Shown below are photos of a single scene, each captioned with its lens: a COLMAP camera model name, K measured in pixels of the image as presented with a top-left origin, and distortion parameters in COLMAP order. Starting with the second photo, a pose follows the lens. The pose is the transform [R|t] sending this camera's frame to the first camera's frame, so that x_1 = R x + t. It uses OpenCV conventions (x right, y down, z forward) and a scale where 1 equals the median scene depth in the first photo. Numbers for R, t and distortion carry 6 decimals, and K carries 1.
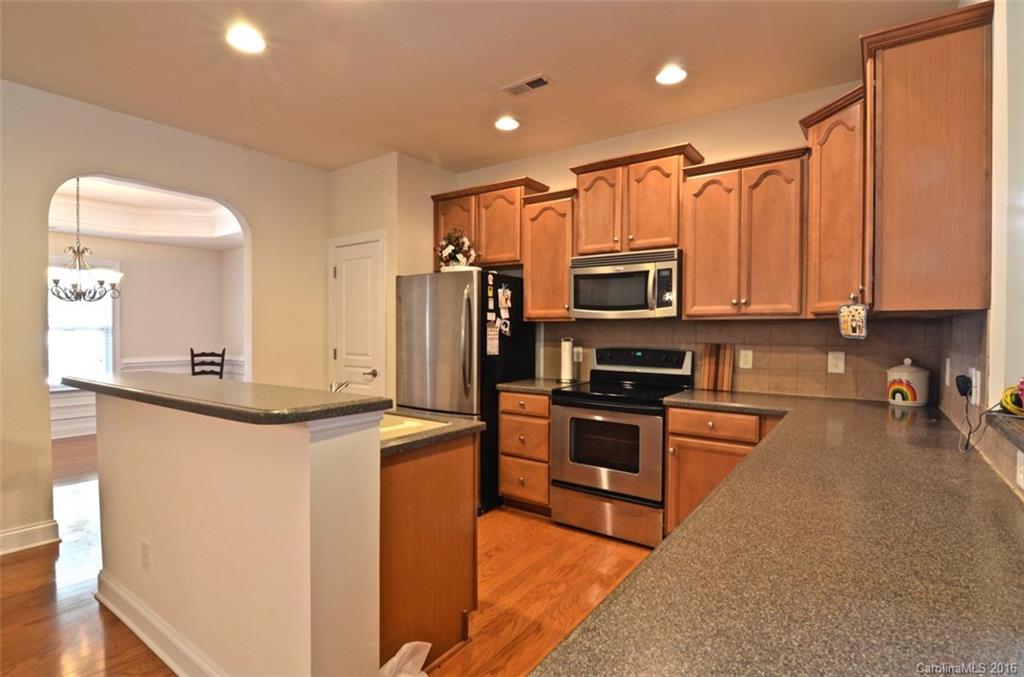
lens RADIAL K [[495.5, 0, 517.0], [0, 495.5, 342.5], [0, 0, 1]] dist [-0.008047, -0.003052]
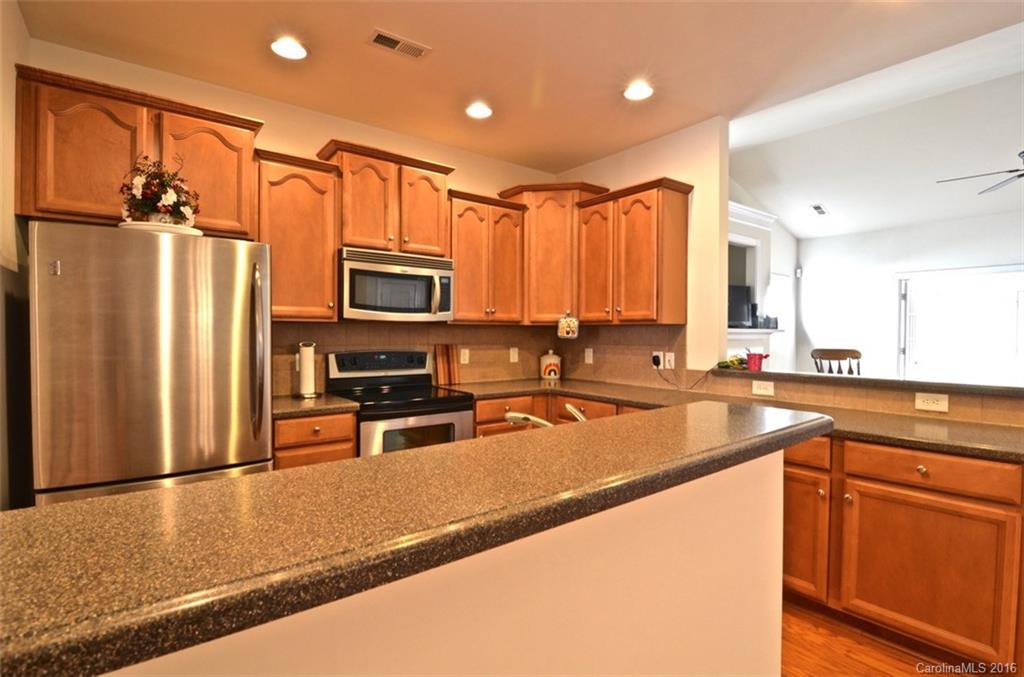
lens RADIAL K [[495.5, 0, 515.2], [0, 495.5, 338.7], [0, 0, 1]] dist [-0.008047, -0.003052]
pose [[0.290586, -0.014765, 0.956735, -0.650143], [0.020032, 0.999756, 0.009344, -0.018142], [-0.956639, 0.016450, 0.290811, 0.500021]]
